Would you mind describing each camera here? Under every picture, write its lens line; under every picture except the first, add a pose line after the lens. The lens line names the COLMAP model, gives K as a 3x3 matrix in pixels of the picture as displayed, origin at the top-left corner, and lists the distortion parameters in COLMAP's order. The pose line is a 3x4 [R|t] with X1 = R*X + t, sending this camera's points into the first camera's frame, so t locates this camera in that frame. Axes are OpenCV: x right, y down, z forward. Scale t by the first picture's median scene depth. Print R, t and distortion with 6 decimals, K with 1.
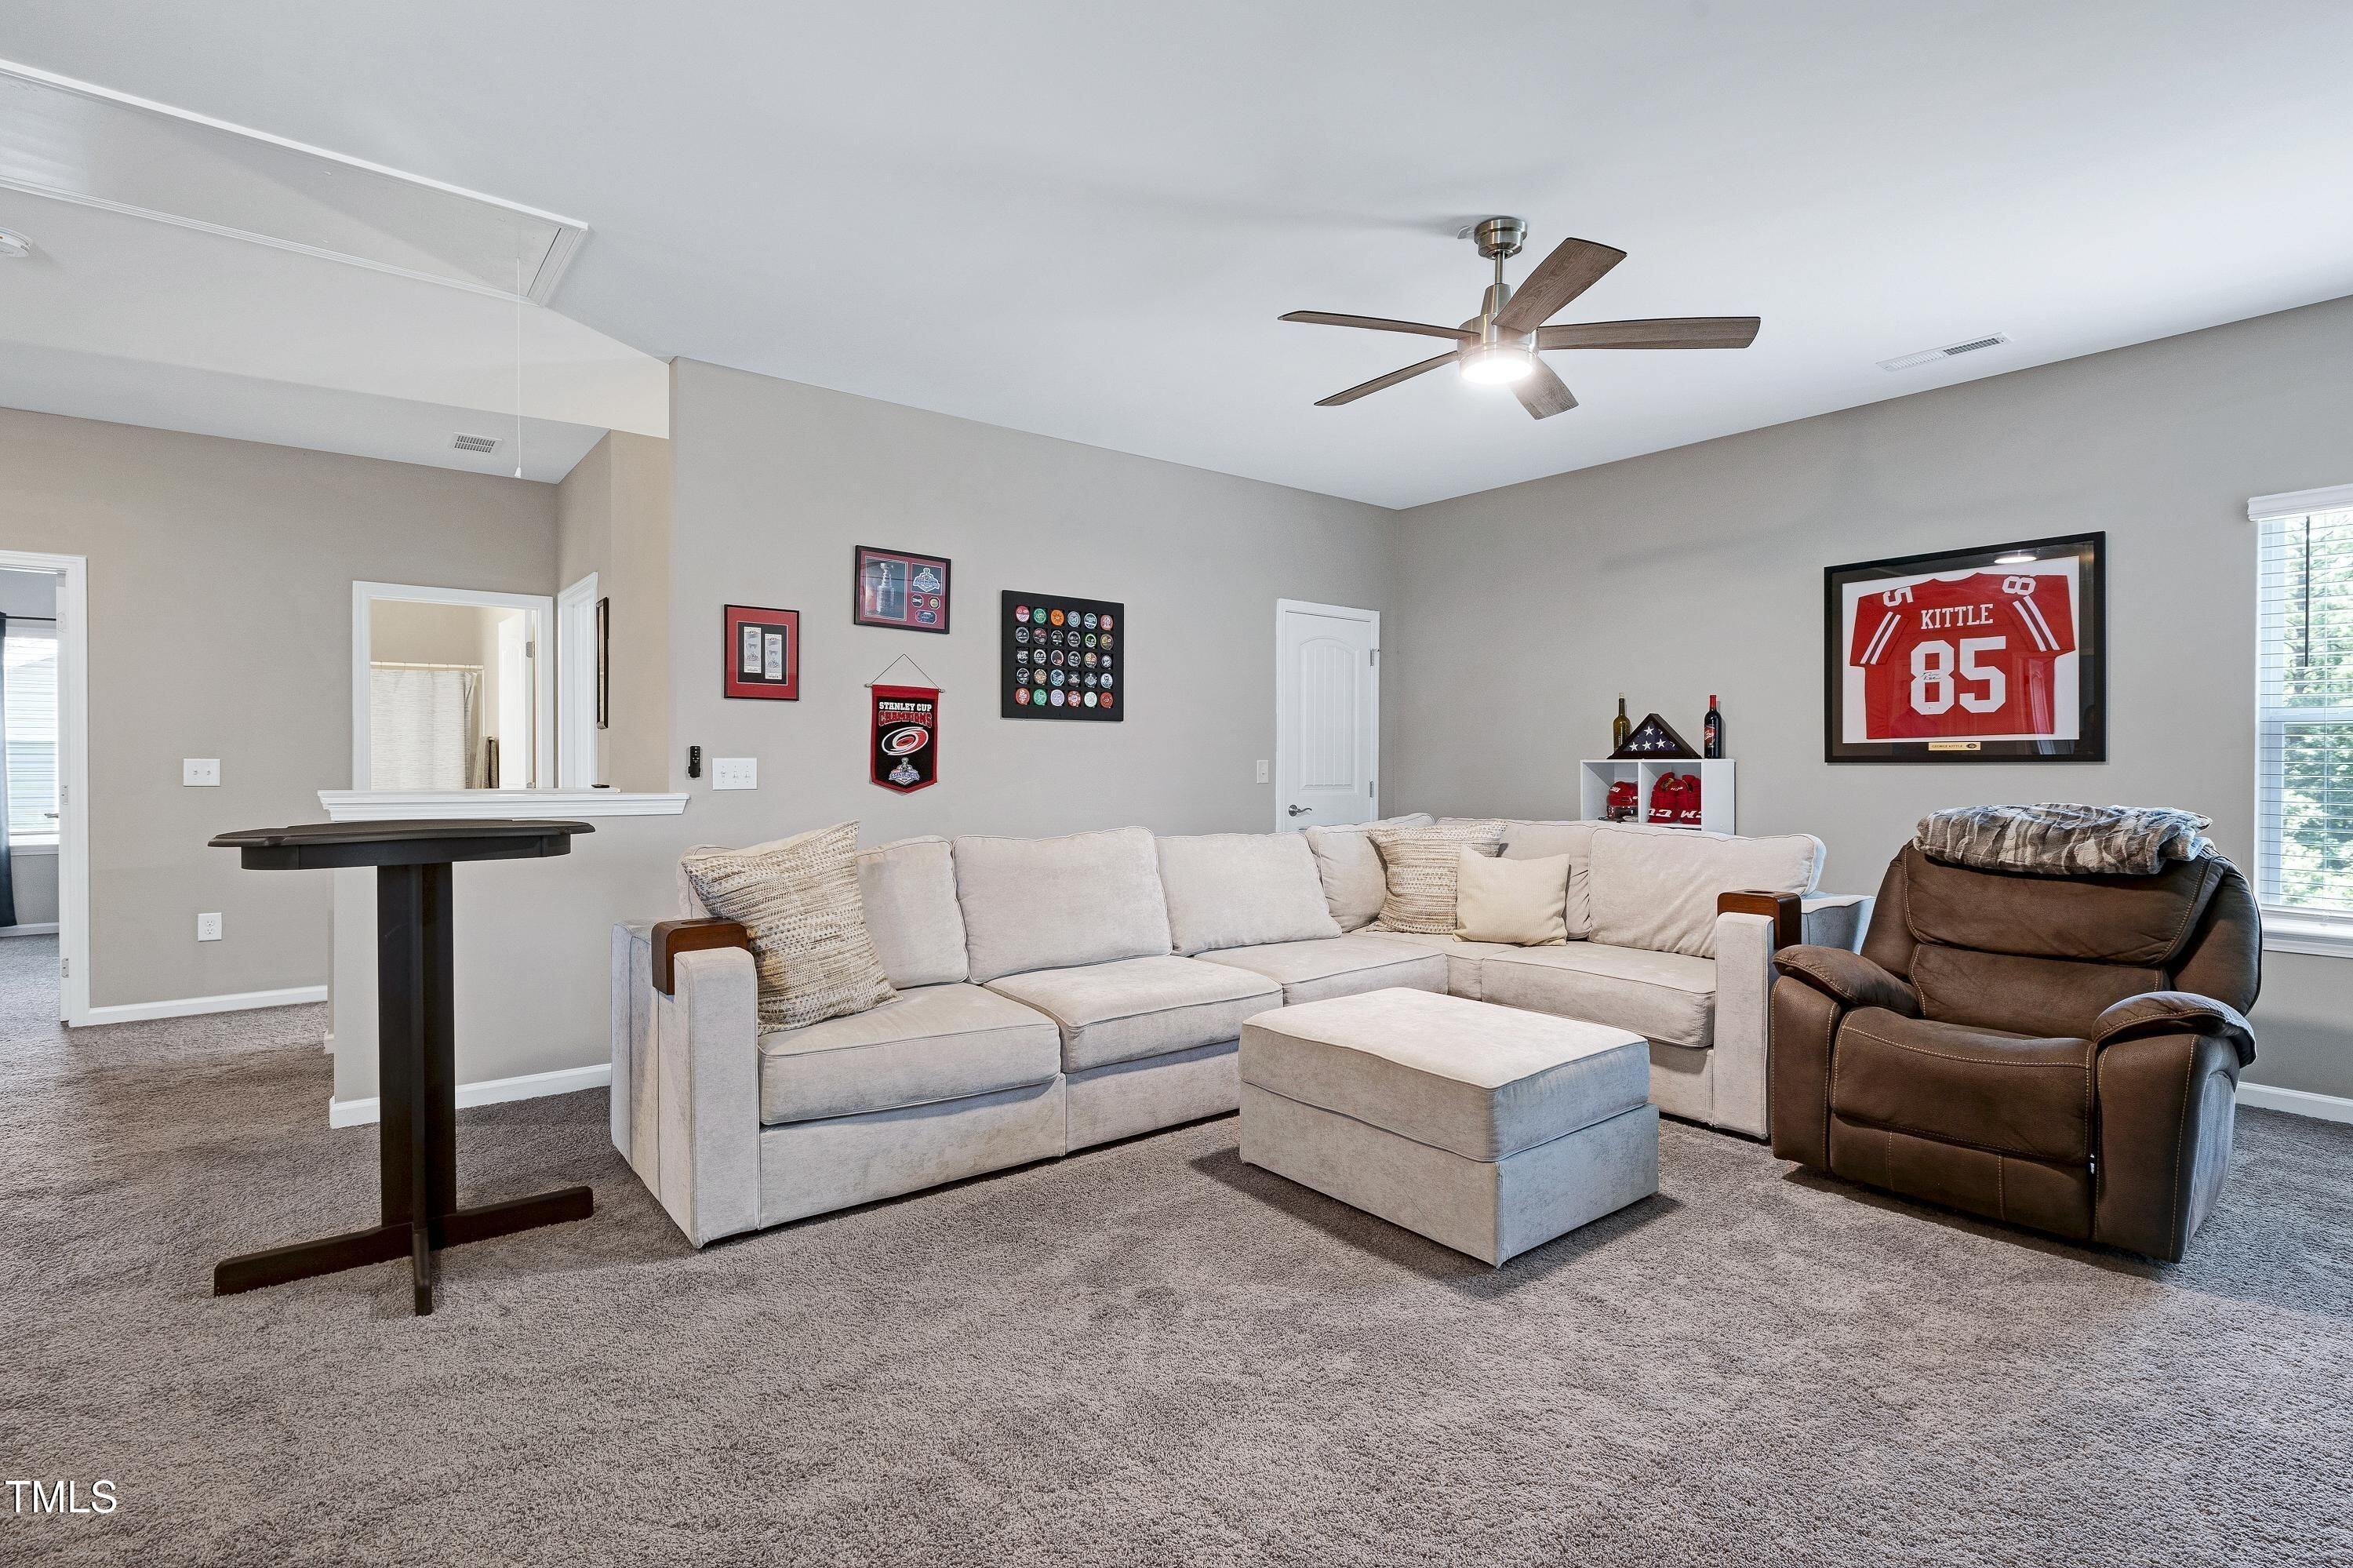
lens RADIAL K [[1104.6, 0, 1179.0], [0, 1104.6, 770.9], [0, 0, 1]] dist [-0.005366, 0.001388]
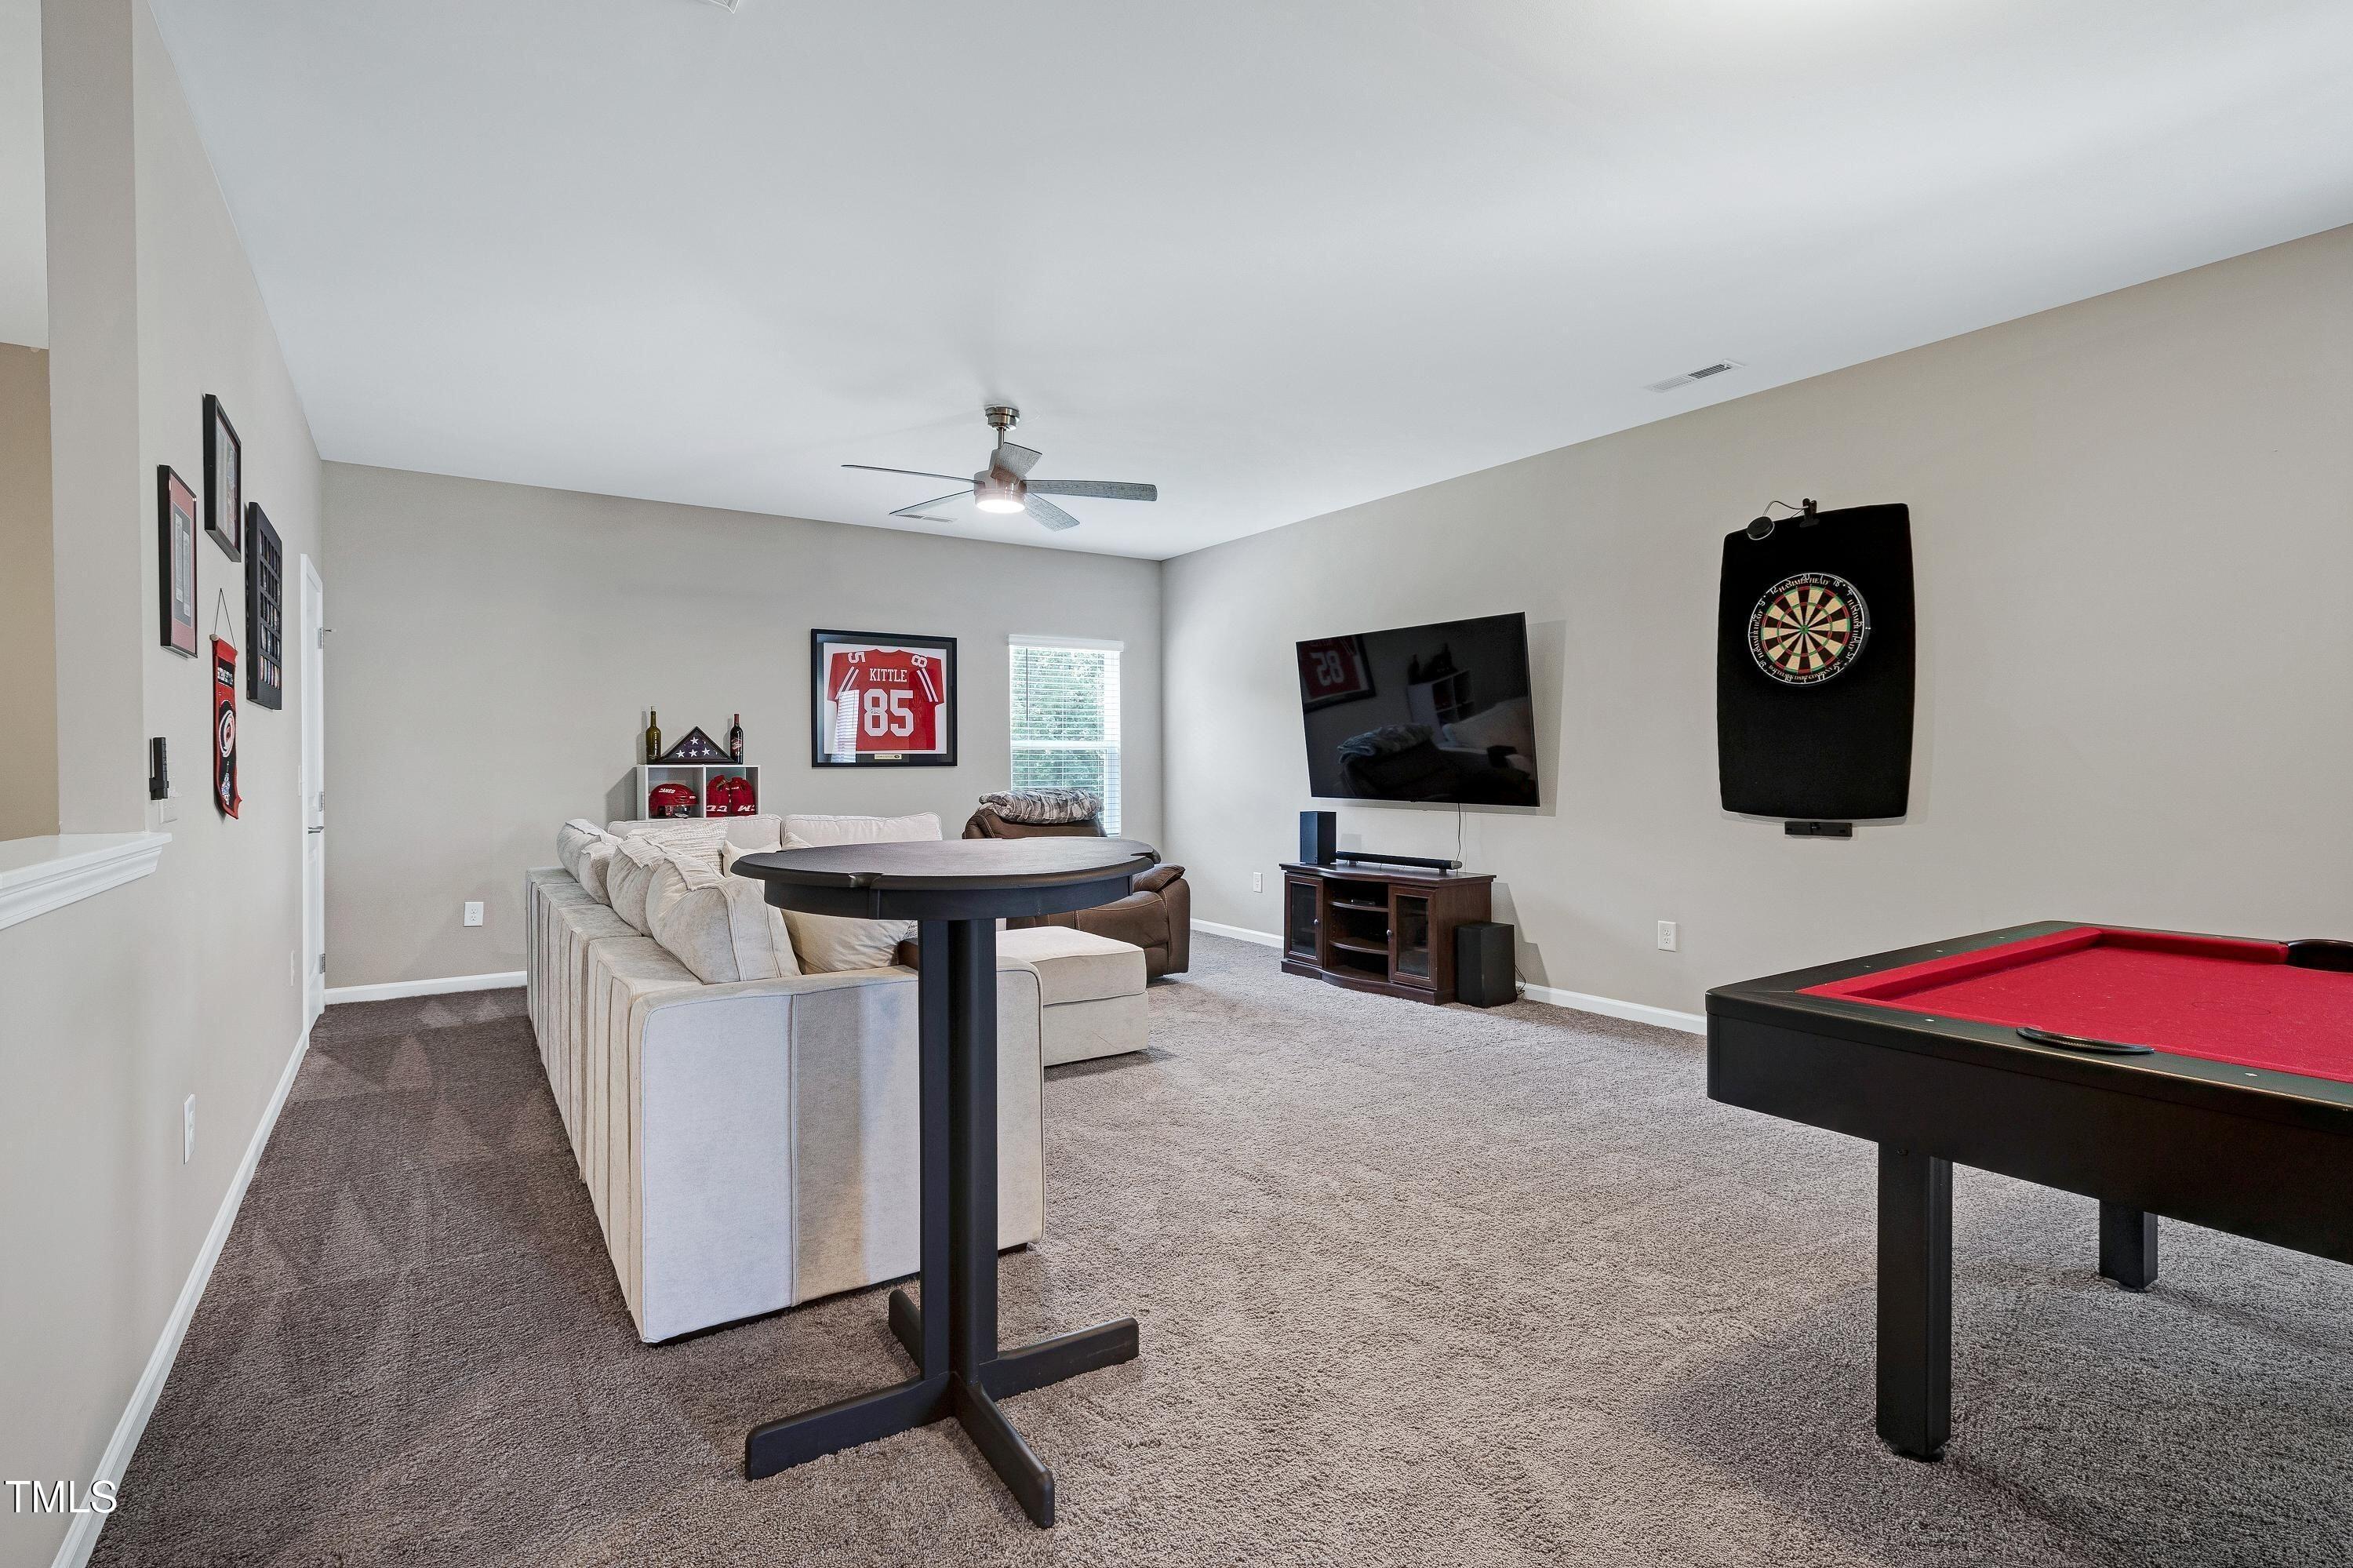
lens RADIAL K [[1104.6, 0, 1179.0], [0, 1104.6, 770.9], [0, 0, 1]] dist [-0.005366, 0.001388]
pose [[0.075398, -0.007832, 0.997123, -1.177228], [0.008127, 0.999941, 0.007239, -0.013459], [-0.997120, 0.007558, 0.075457, 0.633600]]
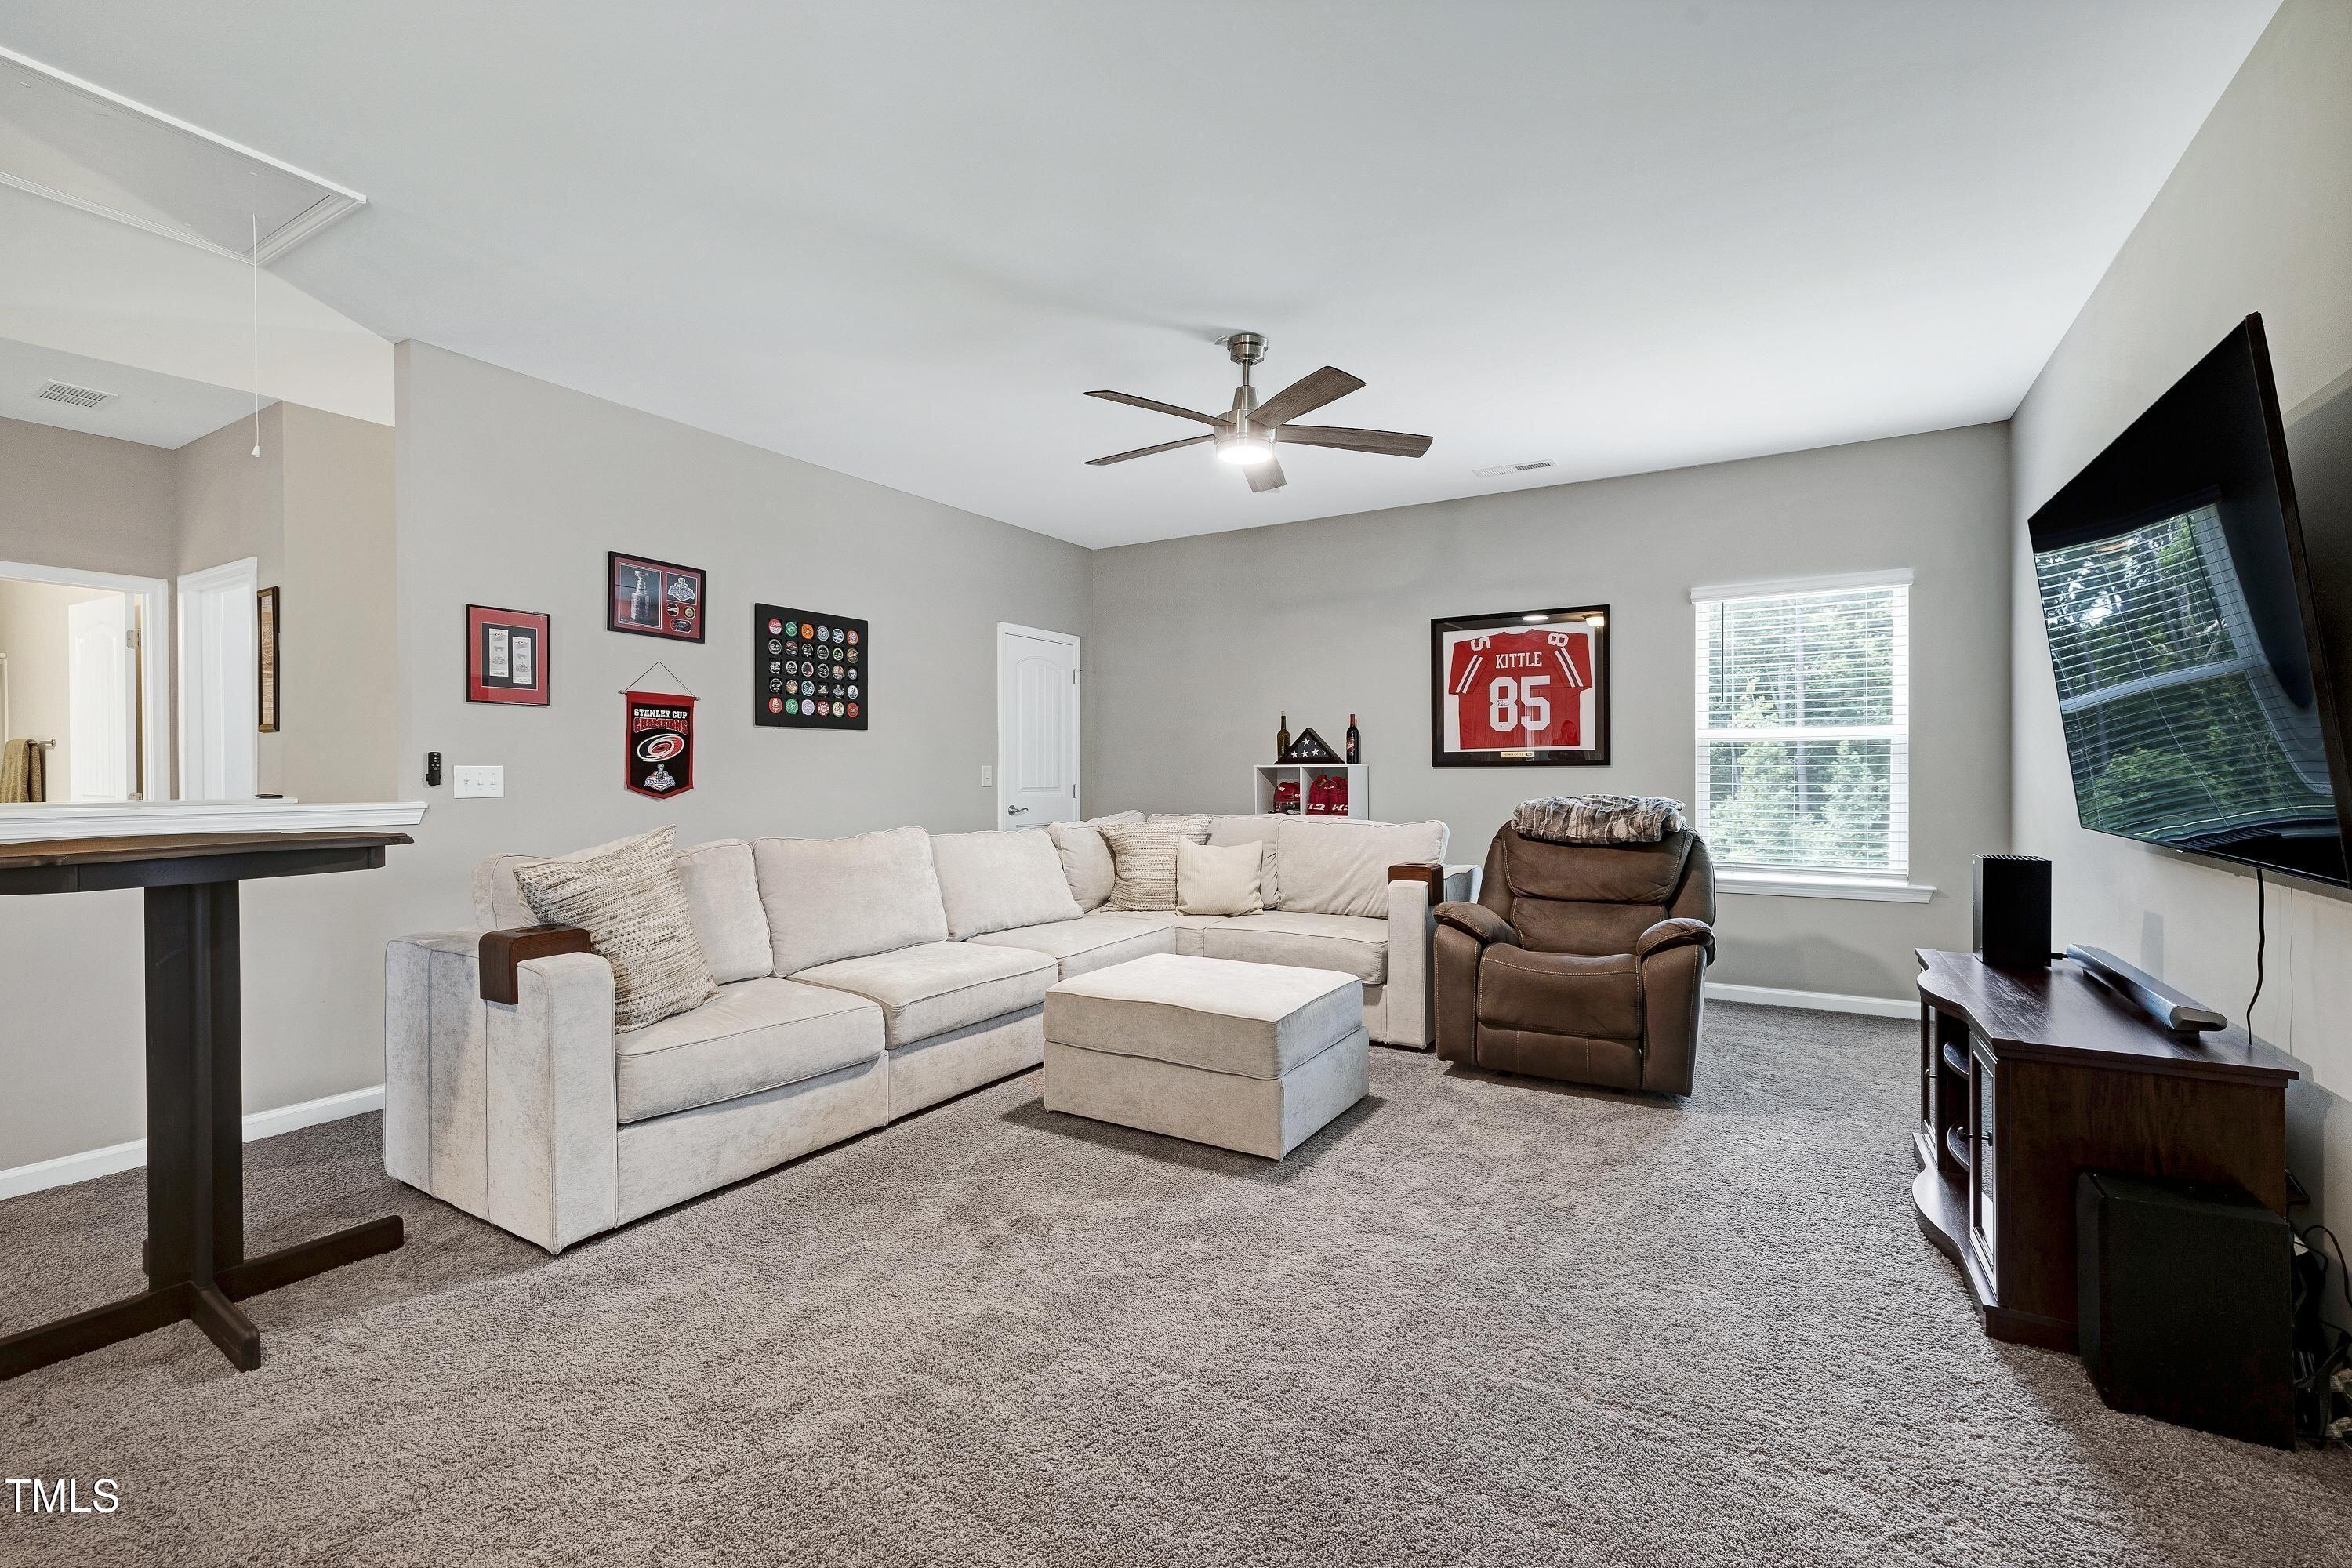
lens RADIAL K [[1010.6, 0, 1180.1], [0, 1010.6, 773.1], [0, 0, 1]] dist [0.004268, 0.000486]
pose [[0.937745, -0.004722, 0.347294, -0.177969], [0.005521, 0.999984, -0.001311, 0.000215], [-0.347282, 0.003147, 0.937756, -0.049345]]
